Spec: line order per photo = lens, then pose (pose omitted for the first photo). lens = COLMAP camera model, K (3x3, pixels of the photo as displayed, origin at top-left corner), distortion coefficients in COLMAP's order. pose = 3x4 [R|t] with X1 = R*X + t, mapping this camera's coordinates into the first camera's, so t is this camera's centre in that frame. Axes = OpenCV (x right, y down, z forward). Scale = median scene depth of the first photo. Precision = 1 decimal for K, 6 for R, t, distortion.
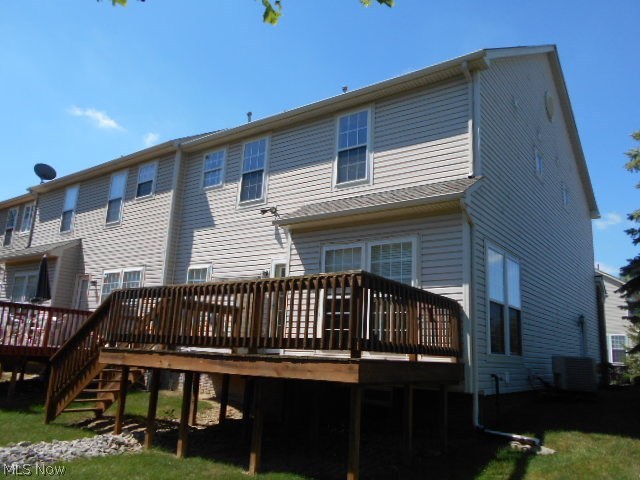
lens RADIAL K [[505.7, 0, 319.4], [0, 505.7, 249.6], [0, 0, 1]] dist [0.006351, -0.001481]
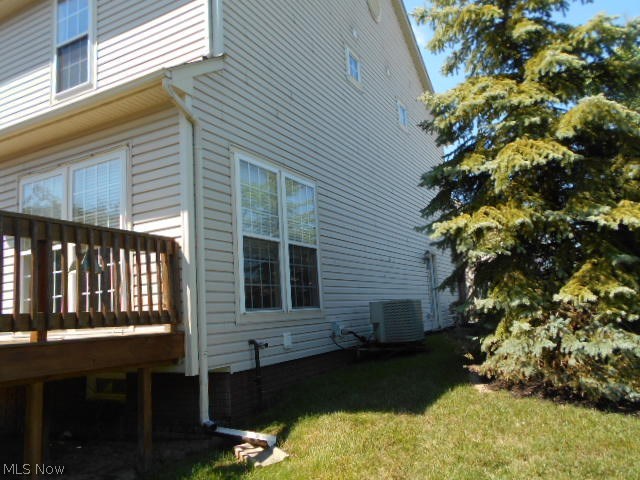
lens RADIAL K [[518.9, 0, 320.0], [0, 518.9, 240.0], [0, 0, 1]] dist [-0.032286, -0.001317]
pose [[0.980341, -0.089629, 0.175780, 0.320262], [0.079668, 0.994832, 0.062946, 0.071988], [-0.180514, -0.047704, 0.982415, 0.288799]]
